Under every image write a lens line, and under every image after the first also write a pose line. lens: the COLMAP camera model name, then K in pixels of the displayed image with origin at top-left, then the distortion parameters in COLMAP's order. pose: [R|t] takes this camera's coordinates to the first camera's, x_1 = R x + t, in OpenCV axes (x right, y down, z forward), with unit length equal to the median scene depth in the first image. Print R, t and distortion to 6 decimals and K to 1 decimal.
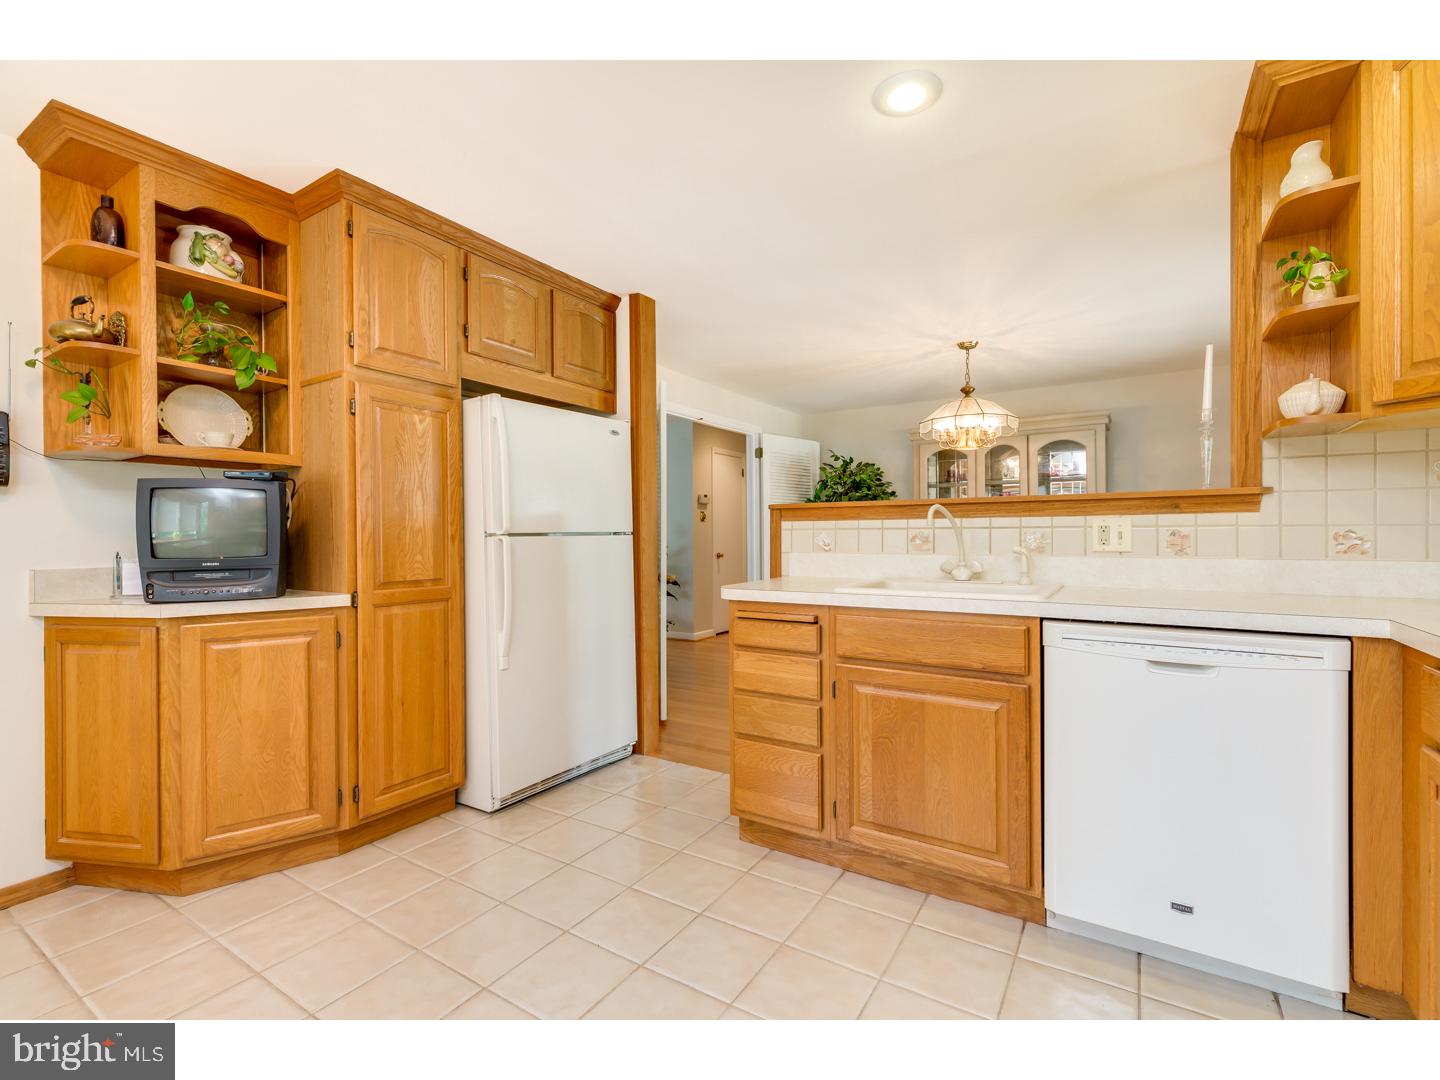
lens RADIAL K [[644.9, 0, 714.2], [0, 644.9, 541.4], [0, 0, 1]] dist [0.004331, 0.000077]
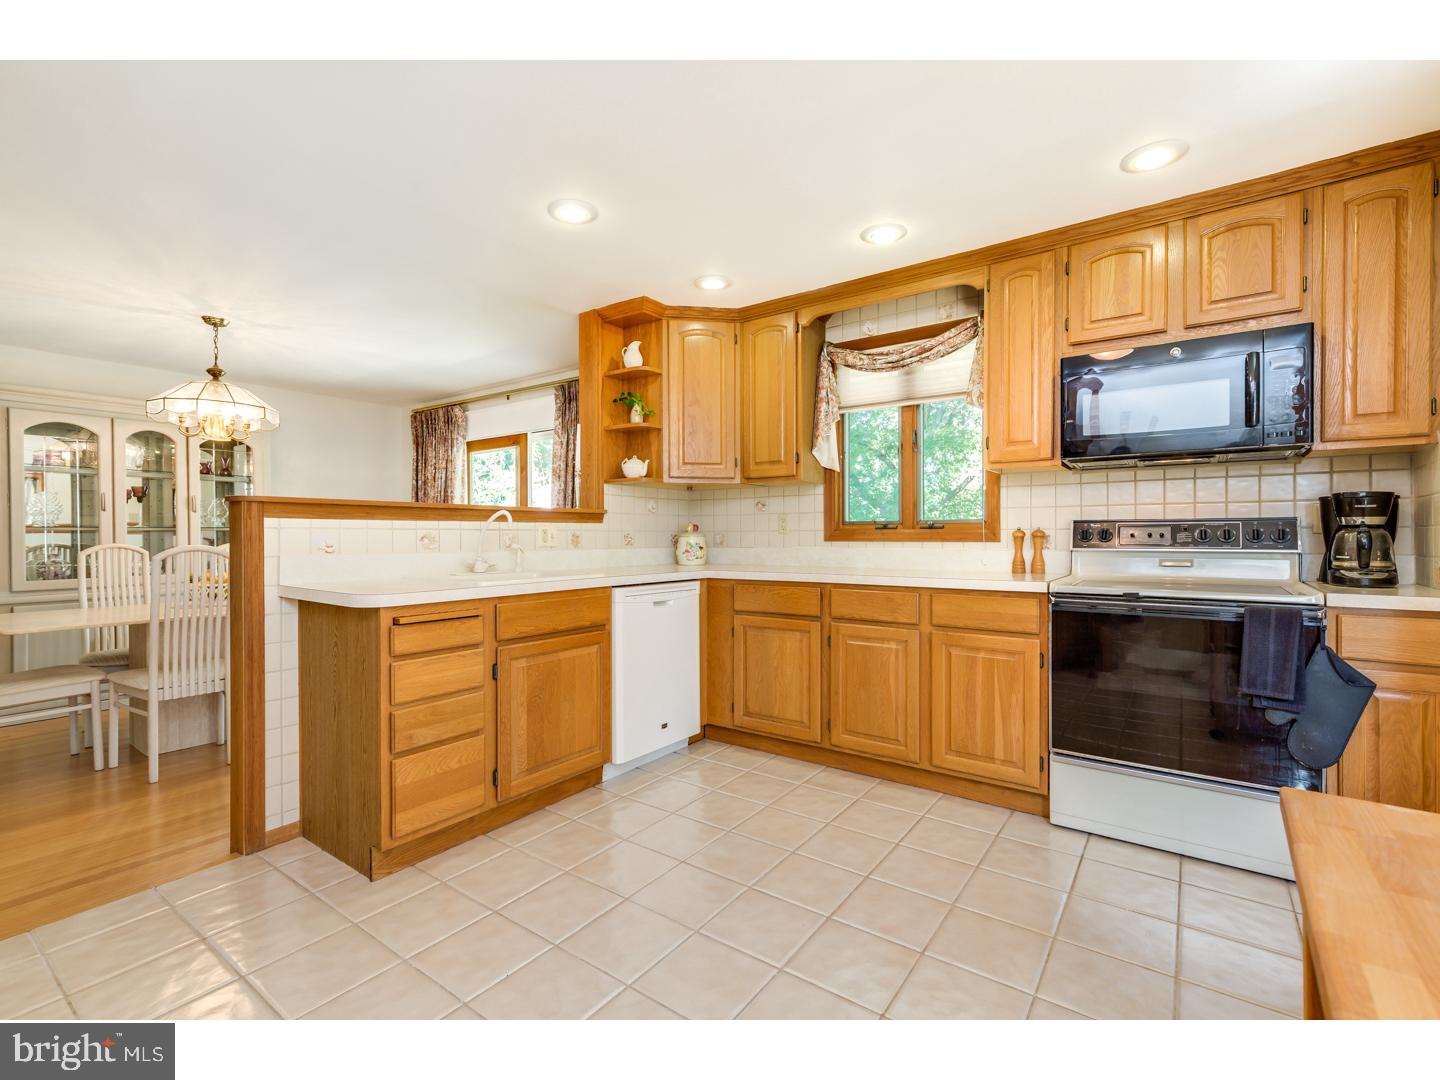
lens RADIAL K [[644.9, 0, 718.8], [0, 644.9, 539.3], [0, 0, 1]] dist [0.004331, 0.000077]
pose [[0.054114, -0.001832, 0.998533, -0.898685], [0.011576, 0.999932, 0.001208, 0.001164], [-0.998468, 0.011493, 0.054131, 0.530004]]
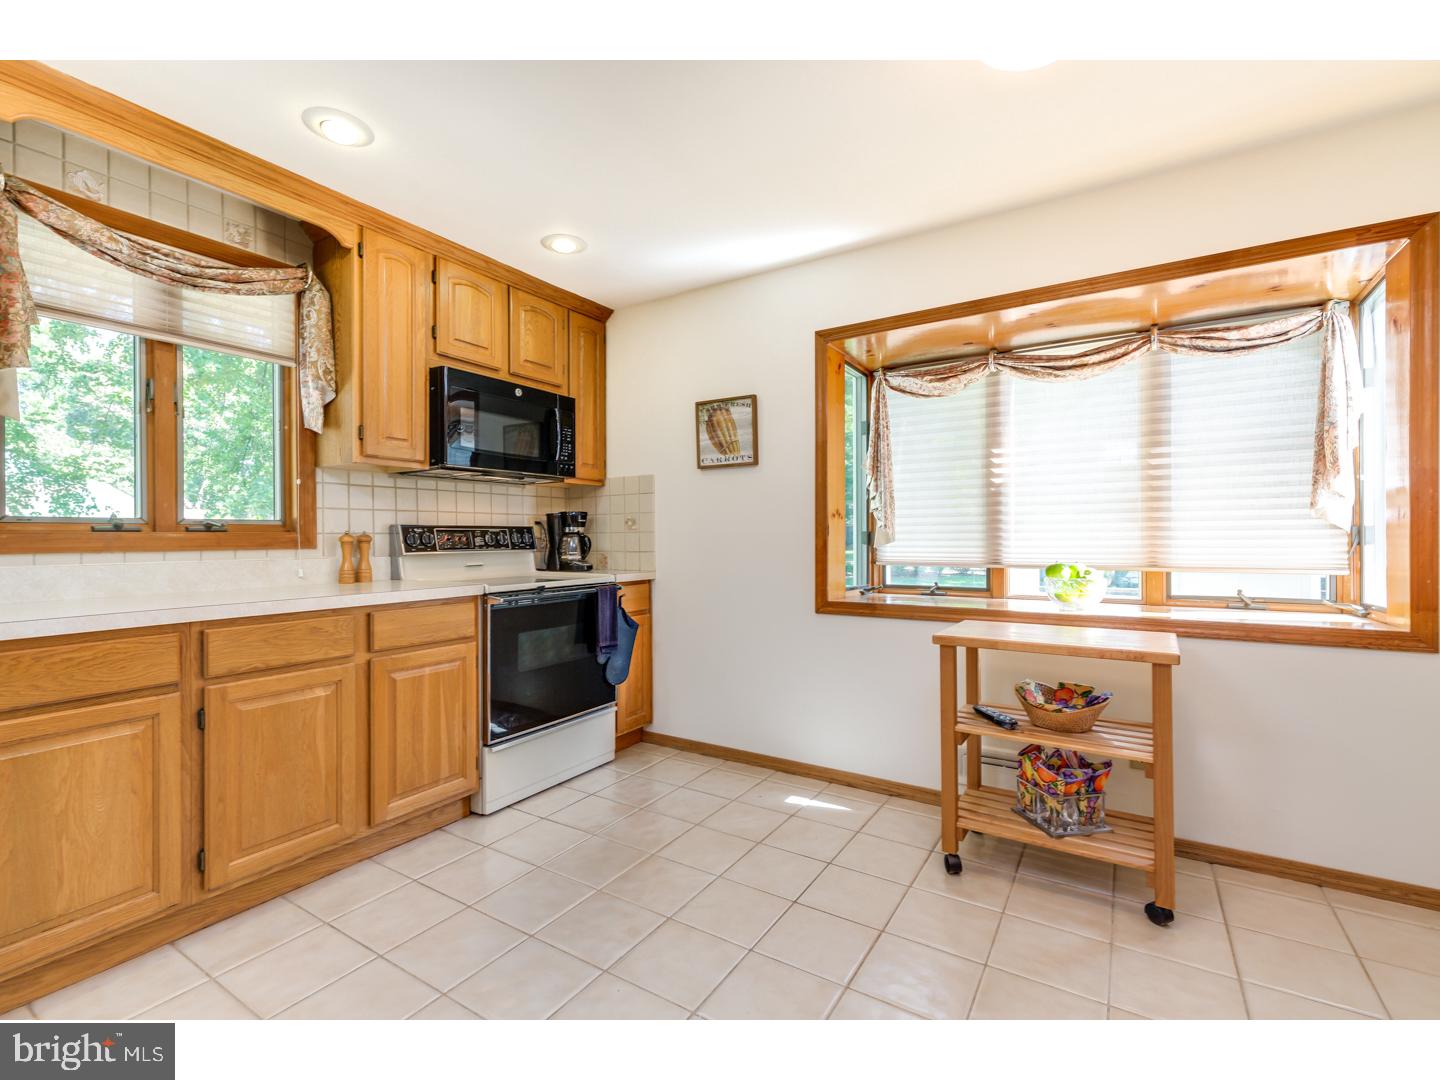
lens RADIAL K [[644.9, 0, 718.7], [0, 644.9, 540.2], [0, 0, 1]] dist [0.004331, 0.000077]
pose [[-0.999913, 0.013084, -0.001386, -0.161313], [0.013064, 0.999818, 0.013875, -0.006844], [0.001568, 0.013855, -0.999903, 1.196228]]
